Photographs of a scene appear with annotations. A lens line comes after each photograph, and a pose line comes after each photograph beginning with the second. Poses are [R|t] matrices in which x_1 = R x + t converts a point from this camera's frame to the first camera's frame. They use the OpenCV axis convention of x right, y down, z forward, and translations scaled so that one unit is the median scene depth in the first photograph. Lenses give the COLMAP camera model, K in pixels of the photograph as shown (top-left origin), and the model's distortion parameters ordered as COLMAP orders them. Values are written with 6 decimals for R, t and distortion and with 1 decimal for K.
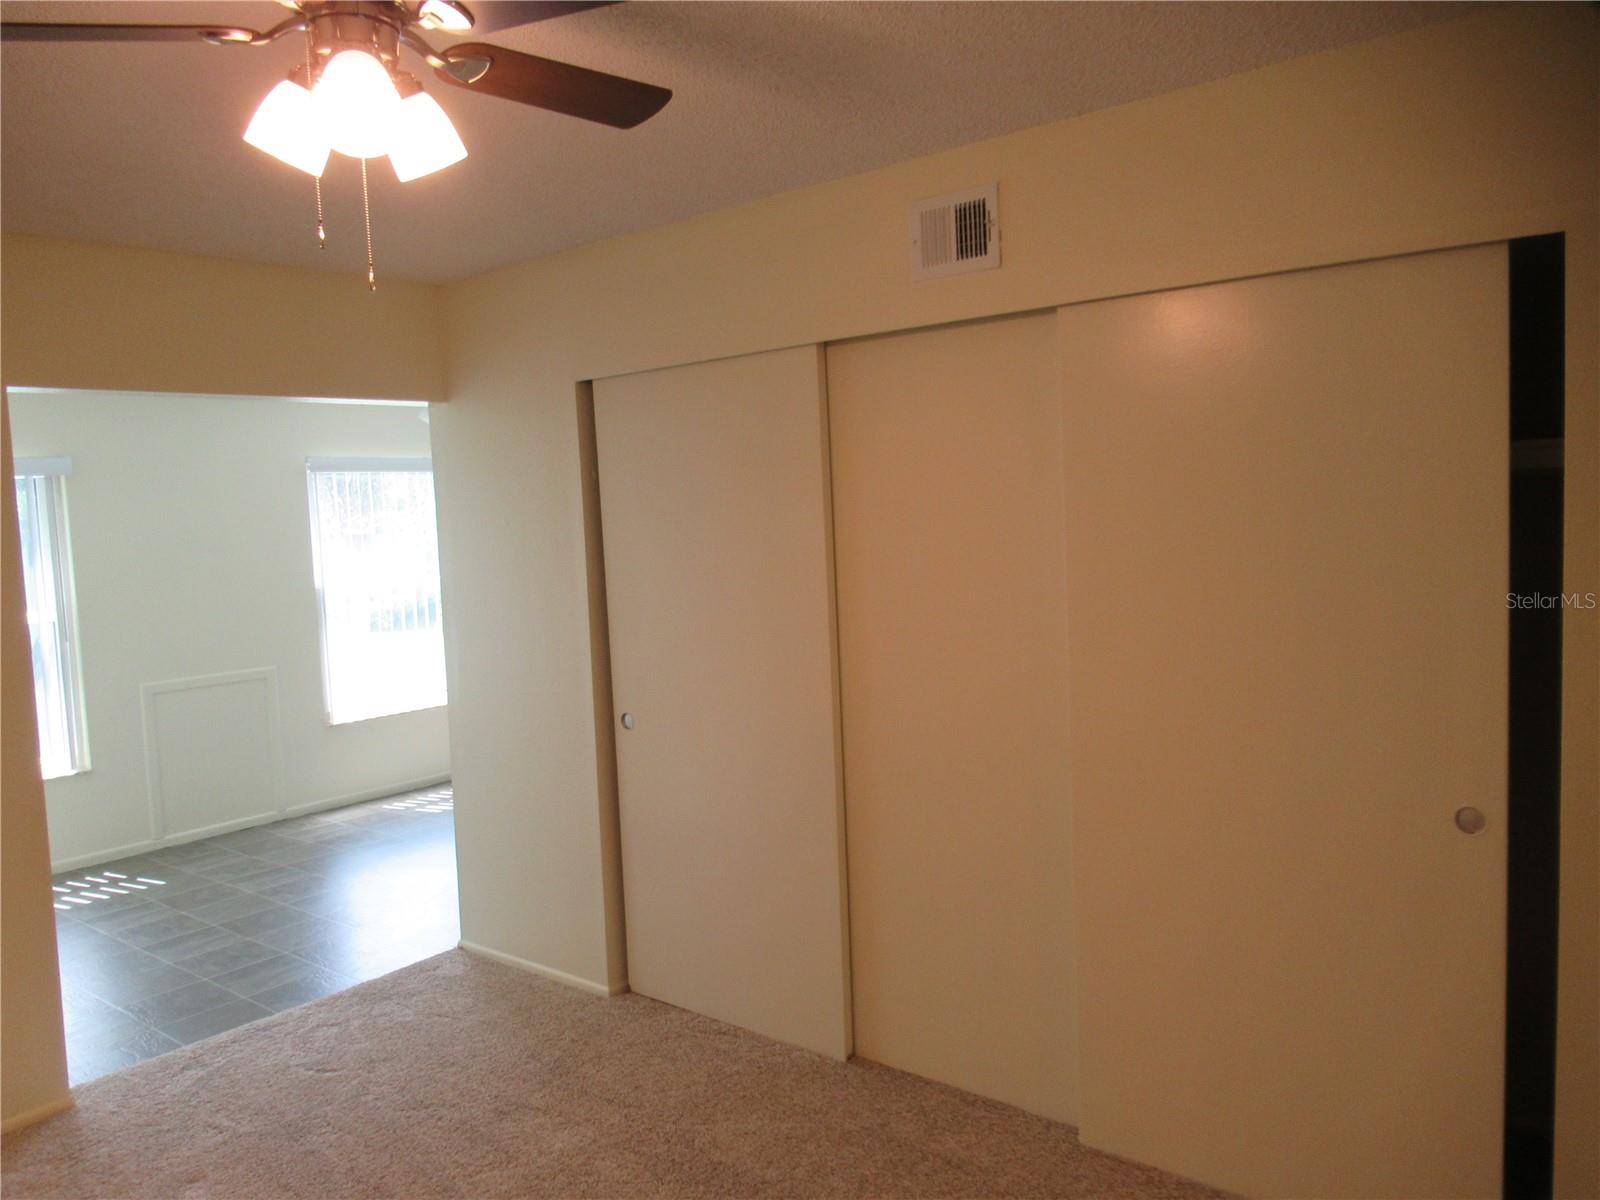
lens RADIAL K [[1222.9, 0, 806.4], [0, 1222.9, 595.0], [0, 0, 1]] dist [0.032495, 0.001019]
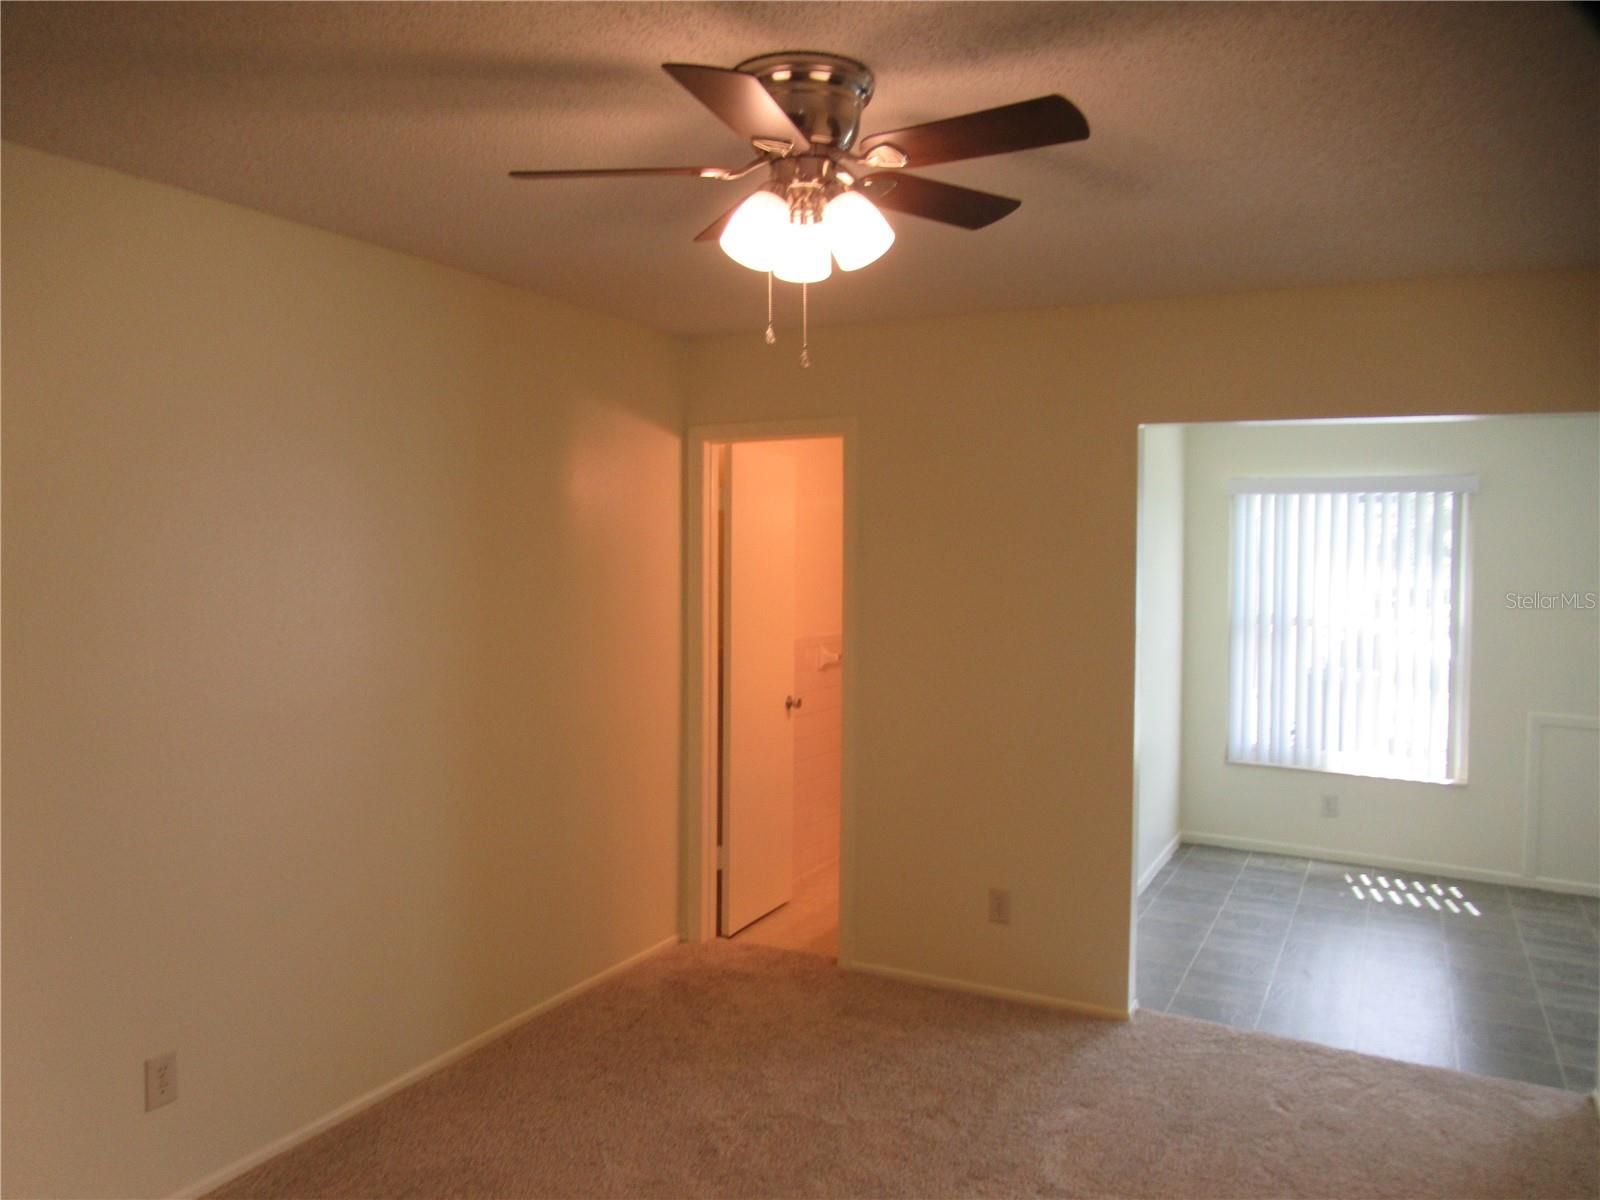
lens RADIAL K [[1222.9, 0, 806.4], [0, 1222.9, 595.0], [0, 0, 1]] dist [0.032495, 0.001019]
pose [[0.232866, 0.094003, -0.967955, 0.401855], [-0.102423, 0.992153, 0.071712, -0.049160], [0.967100, 0.082442, 0.240667, 0.321801]]
